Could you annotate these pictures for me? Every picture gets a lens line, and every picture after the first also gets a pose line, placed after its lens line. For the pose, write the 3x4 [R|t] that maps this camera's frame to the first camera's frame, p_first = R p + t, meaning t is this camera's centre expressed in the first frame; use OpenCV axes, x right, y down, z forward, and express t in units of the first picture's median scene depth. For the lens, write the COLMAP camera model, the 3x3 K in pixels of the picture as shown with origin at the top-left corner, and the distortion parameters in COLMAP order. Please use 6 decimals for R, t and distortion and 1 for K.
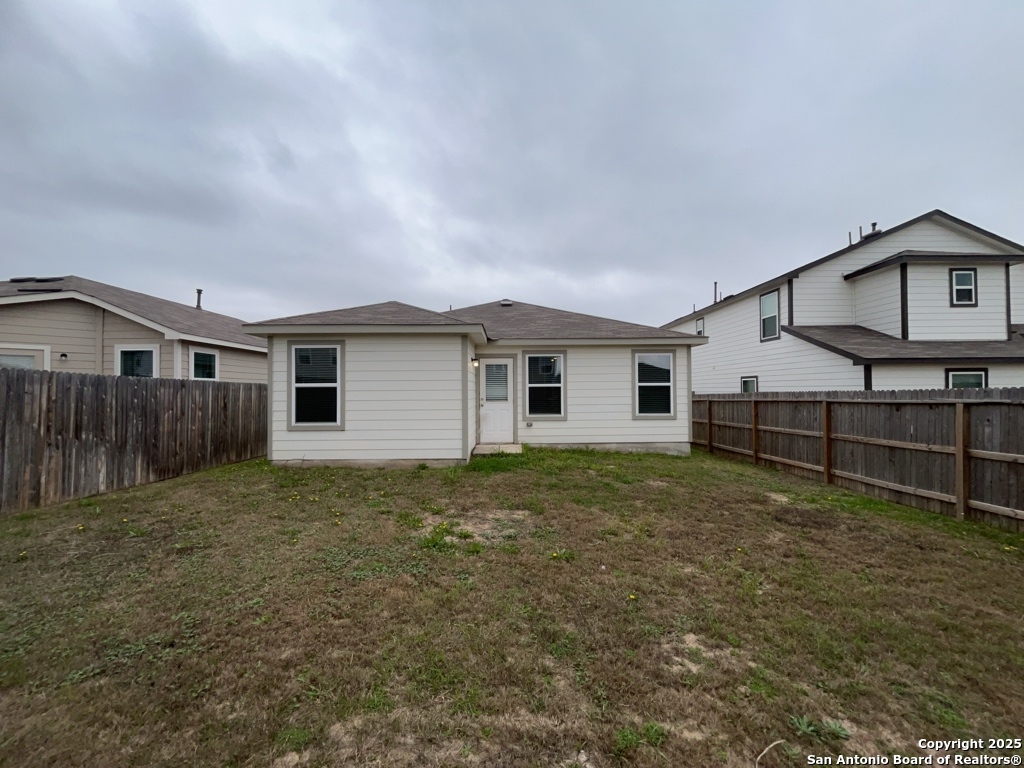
lens RADIAL K [[412.8, 0, 512.9], [0, 412.8, 382.9], [0, 0, 1]] dist [0.002516, 0.000187]
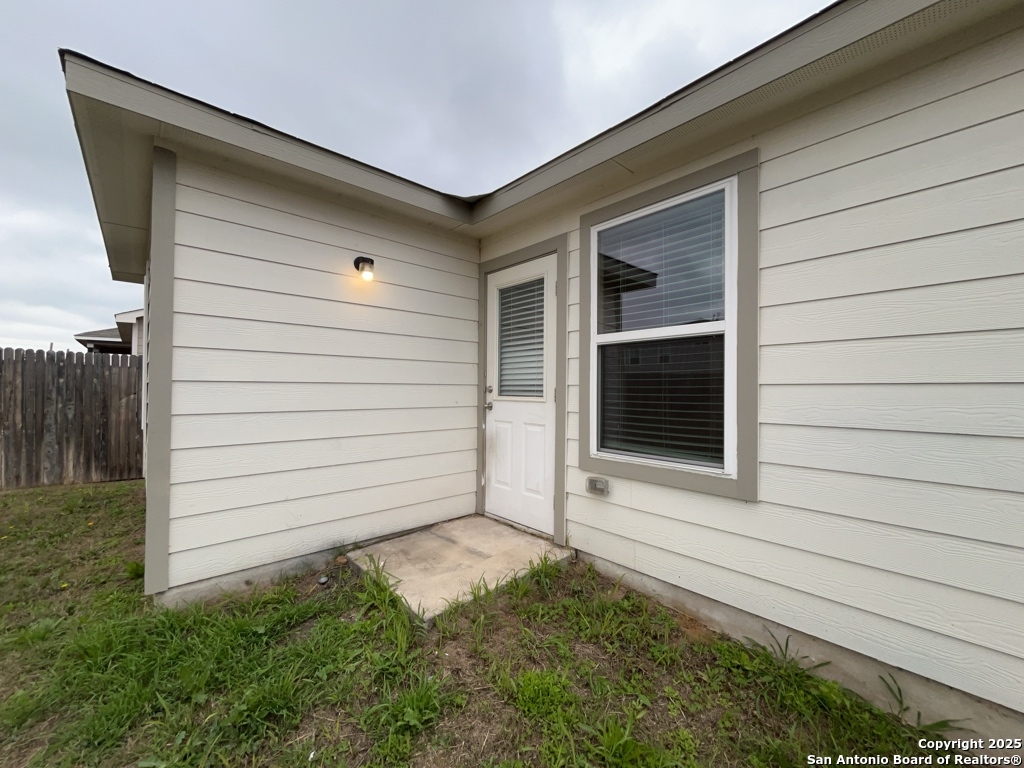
lens RADIAL K [[412.8, 0, 511.0], [0, 412.8, 385.4], [0, 0, 1]] dist [0.002516, 0.000187]
pose [[0.659511, 0.005644, -0.751674, 0.202658], [0.002907, 0.999945, 0.010058, 0.032821], [0.751689, -0.008819, 0.659458, 0.782477]]
